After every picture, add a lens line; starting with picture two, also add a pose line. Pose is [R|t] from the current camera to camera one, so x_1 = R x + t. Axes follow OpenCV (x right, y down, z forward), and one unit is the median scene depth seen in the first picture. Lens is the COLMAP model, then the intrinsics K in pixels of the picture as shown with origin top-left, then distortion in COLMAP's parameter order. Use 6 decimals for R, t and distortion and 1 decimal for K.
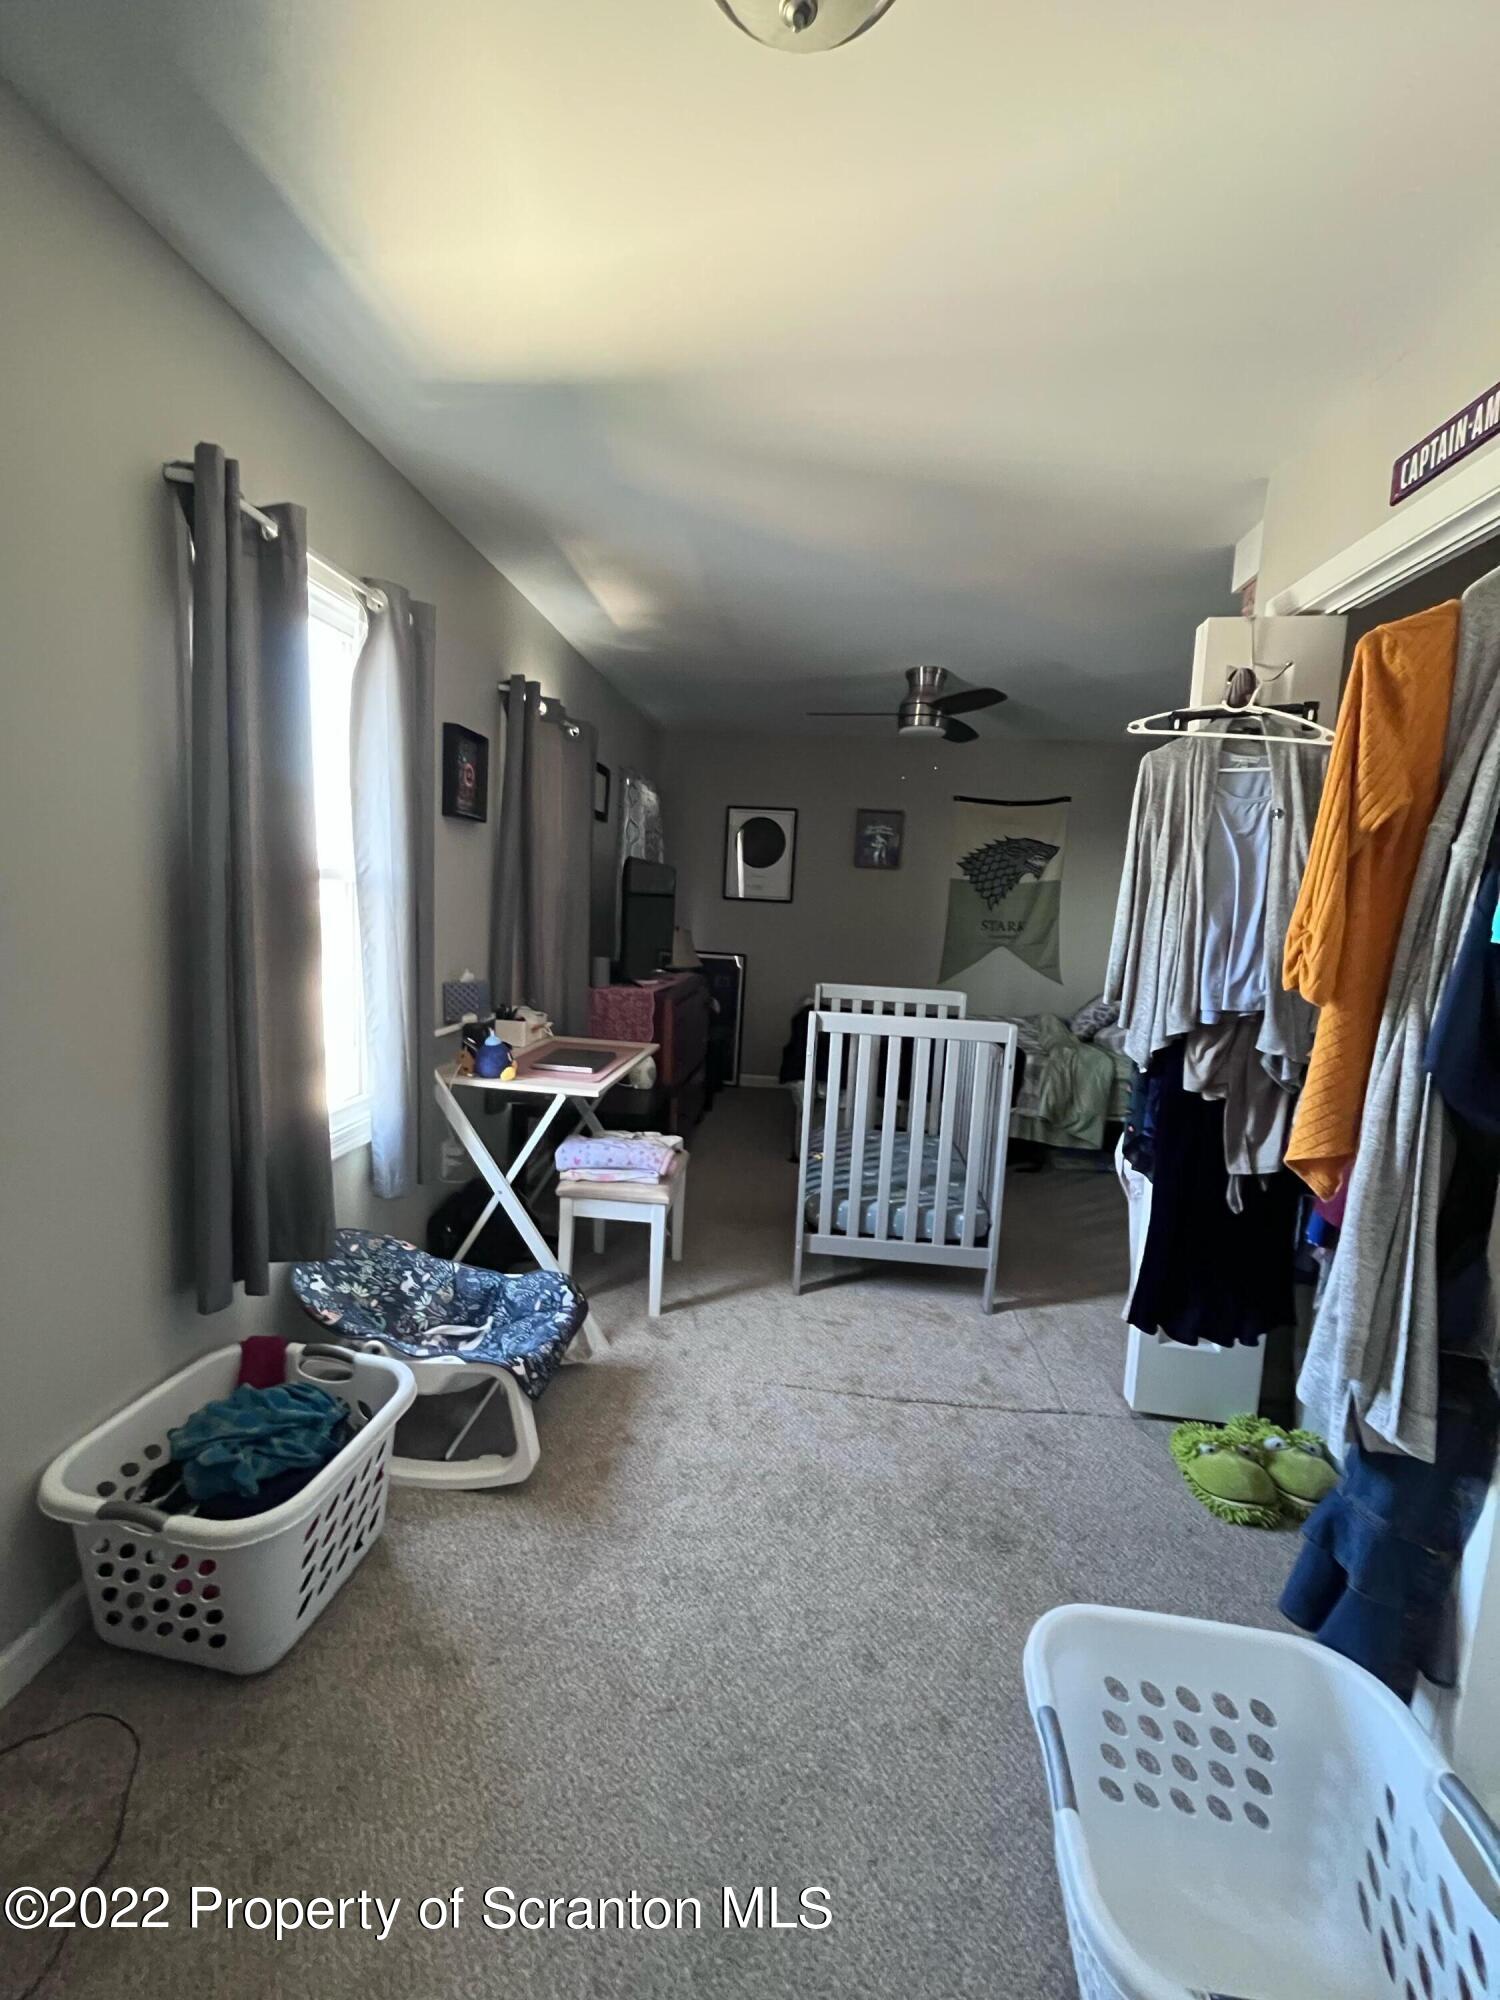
lens RADIAL K [[810.4, 0, 749.2], [0, 810.4, 995.9], [0, 0, 1]] dist [-0.002696, -0.000577]
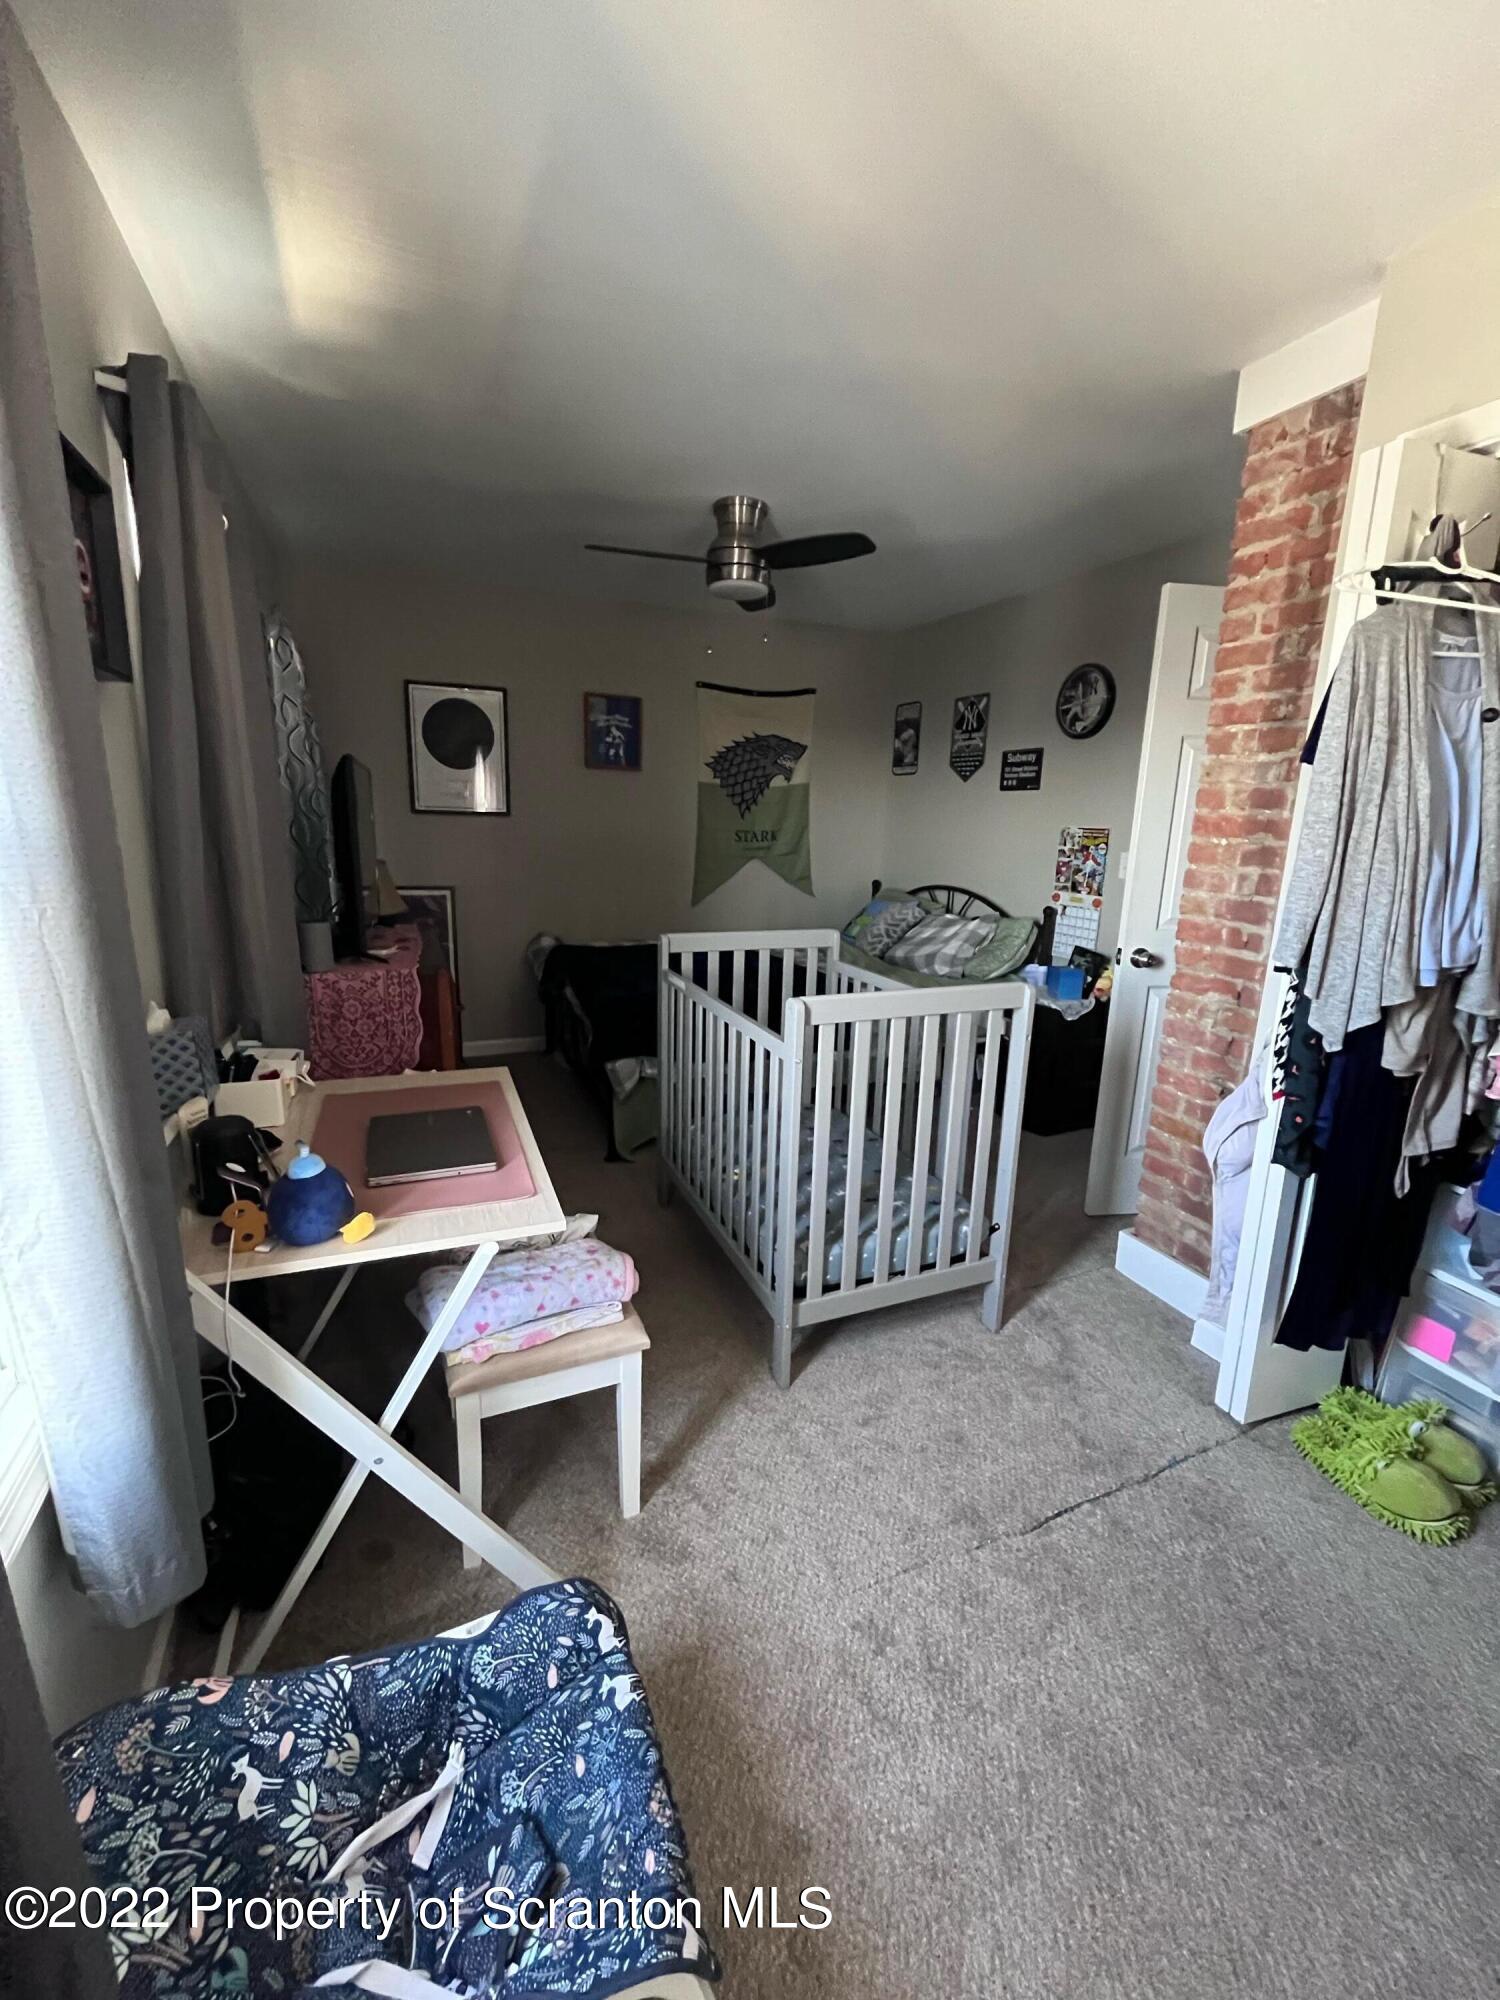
lens RADIAL K [[810.4, 0, 749.2], [0, 810.4, 995.9], [0, 0, 1]] dist [-0.002696, -0.000577]
pose [[0.877301, -0.128513, 0.462415, -0.277356], [0.070832, 0.987602, 0.140087, -0.082525], [-0.474685, -0.090145, 0.875527, 0.449904]]
